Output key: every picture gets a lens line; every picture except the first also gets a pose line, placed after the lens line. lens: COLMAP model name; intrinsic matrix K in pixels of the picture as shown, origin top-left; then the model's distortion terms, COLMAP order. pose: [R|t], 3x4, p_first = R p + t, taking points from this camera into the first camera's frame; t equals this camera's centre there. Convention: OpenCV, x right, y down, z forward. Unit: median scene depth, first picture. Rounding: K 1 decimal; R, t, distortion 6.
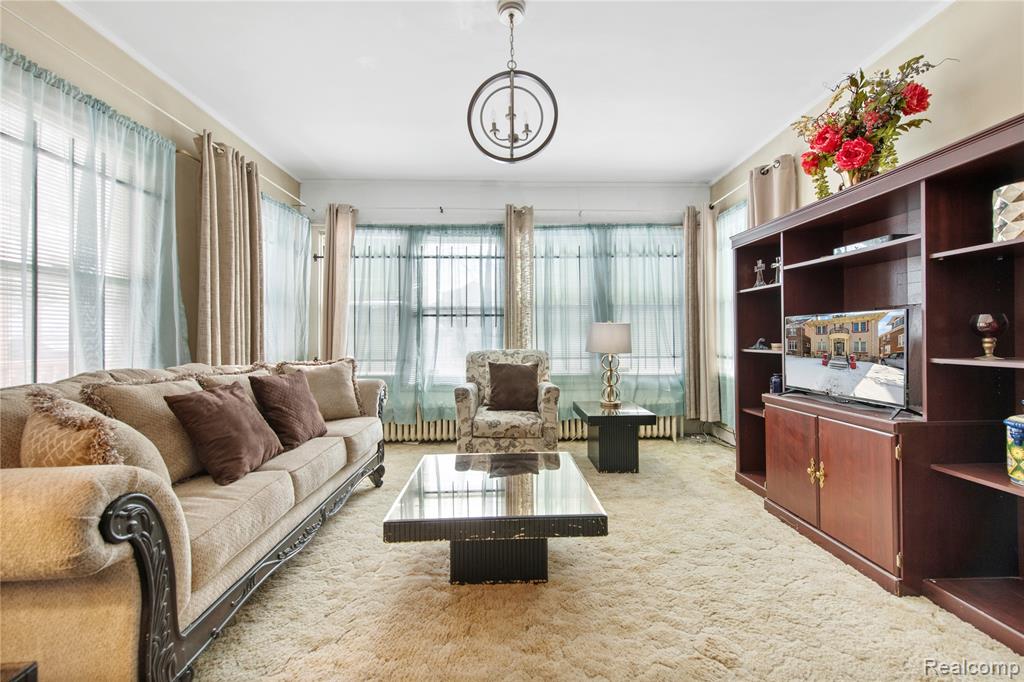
lens RADIAL K [[413.5, 0, 516.3], [0, 413.5, 333.5], [0, 0, 1]] dist [0.009434, -0.001106]
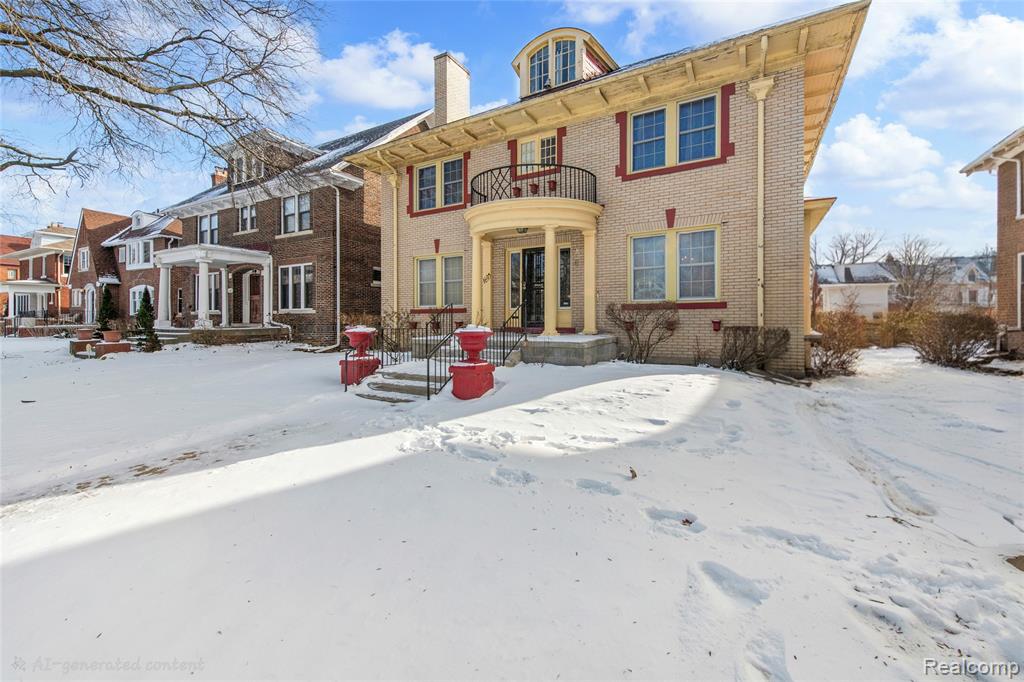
lens RADIAL K [[413.5, 0, 534.8], [0, 413.5, 323.1], [0, 0, 1]] dist [0.009434, -0.001106]
pose [[0.507673, -0.002705, 0.861546, 0.663307], [-0.002435, 0.999987, 0.004575, 0.051117], [-0.861547, -0.004420, 0.507659, 0.954806]]
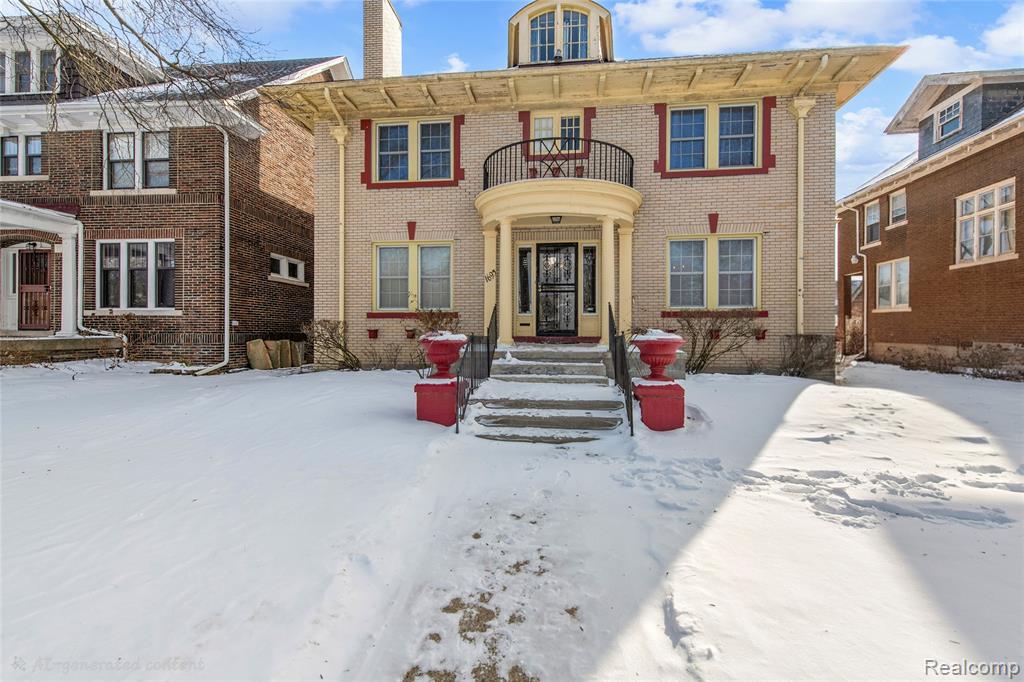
lens RADIAL K [[413.5, 0, 513.2], [0, 413.5, 333.3], [0, 0, 1]] dist [0.009434, -0.001106]
pose [[0.130925, -0.000825, 0.991392, 0.664499], [-0.006770, 0.999976, 0.001726, 0.052470], [-0.991369, -0.006937, 0.130916, 1.037742]]
